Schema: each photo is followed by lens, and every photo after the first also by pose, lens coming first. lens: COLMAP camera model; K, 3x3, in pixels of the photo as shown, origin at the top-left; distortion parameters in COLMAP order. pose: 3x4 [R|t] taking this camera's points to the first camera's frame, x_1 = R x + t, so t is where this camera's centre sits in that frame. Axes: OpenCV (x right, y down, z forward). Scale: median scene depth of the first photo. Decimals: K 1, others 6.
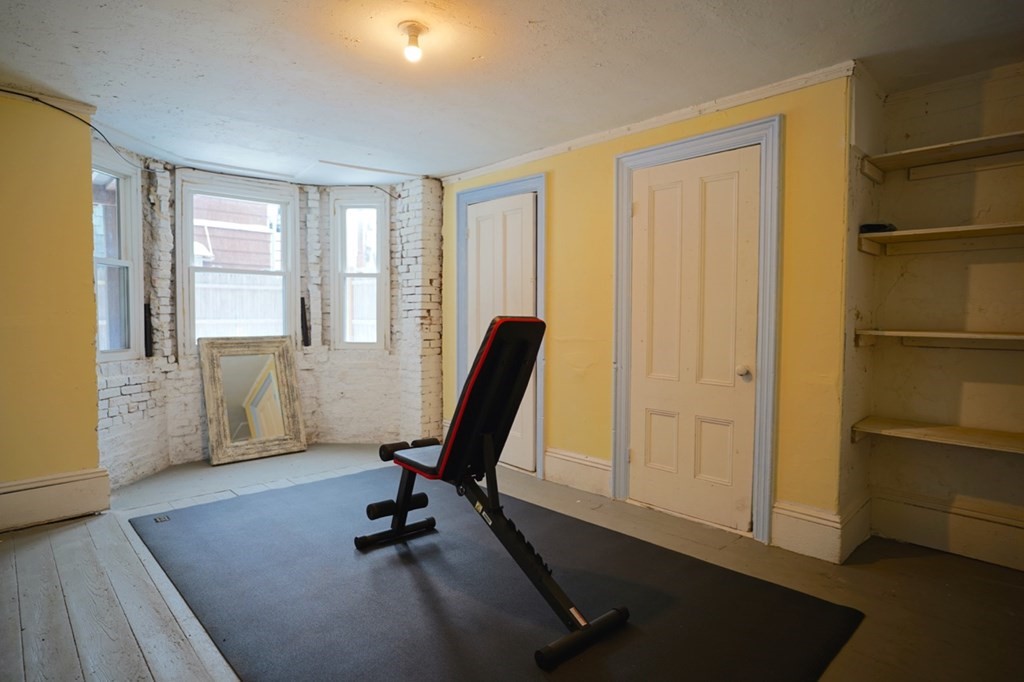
lens RADIAL K [[557.7, 0, 512.0], [0, 557.7, 341.0], [0, 0, 1]] dist [-0.054267, 0.038953]
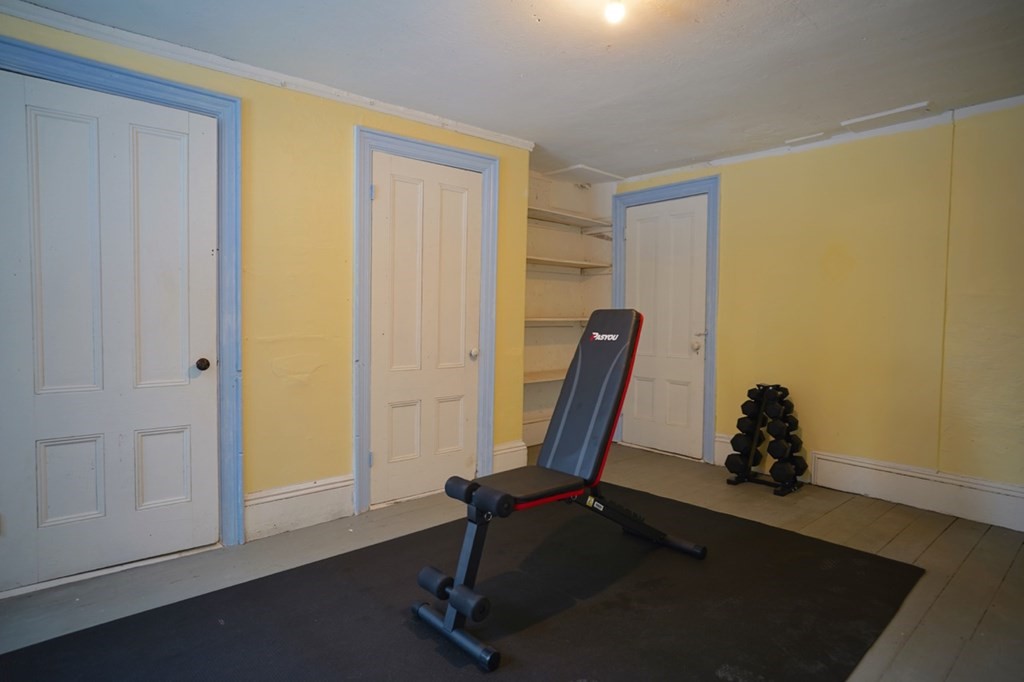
lens RADIAL K [[557.7, 0, 512.0], [0, 557.7, 341.0], [0, 0, 1]] dist [-0.054267, 0.038953]
pose [[0.042484, -0.058945, 0.997357, -0.725219], [0.039143, 0.997590, 0.057292, -0.035248], [-0.998330, 0.036605, 0.044689, 0.755059]]
